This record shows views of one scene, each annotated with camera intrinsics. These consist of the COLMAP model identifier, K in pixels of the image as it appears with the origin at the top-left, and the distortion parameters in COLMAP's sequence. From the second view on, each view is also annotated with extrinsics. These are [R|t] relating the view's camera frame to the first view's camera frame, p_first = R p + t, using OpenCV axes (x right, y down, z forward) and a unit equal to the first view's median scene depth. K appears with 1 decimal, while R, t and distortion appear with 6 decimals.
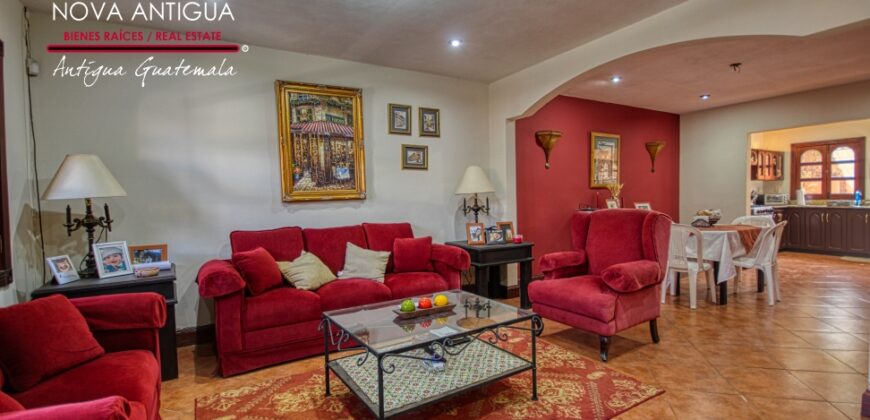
lens RADIAL K [[397.4, 0, 449.2], [0, 397.4, 209.6], [0, 0, 1]] dist [0.003570, -0.007053]
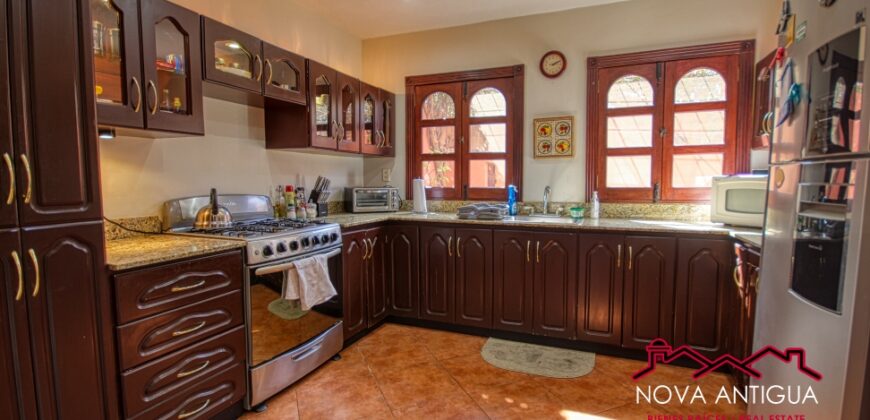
lens RADIAL K [[397.4, 0, 449.2], [0, 397.4, 209.6], [0, 0, 1]] dist [0.003570, -0.007053]
pose [[0.786676, -0.025829, 0.616825, 0.659426], [0.005318, 0.999371, 0.035066, -0.031416], [-0.617343, -0.024306, 0.786318, 0.650145]]
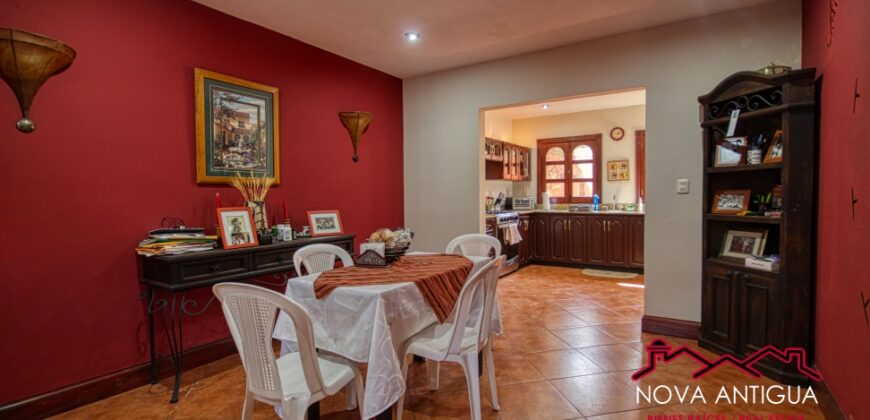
lens RADIAL K [[397.4, 0, 449.2], [0, 397.4, 209.6], [0, 0, 1]] dist [0.003570, -0.007053]
pose [[0.893152, -0.010035, 0.449642, 0.315280], [0.010438, 0.999944, 0.001584, -0.016005], [-0.449633, 0.003278, 0.893207, 0.328633]]
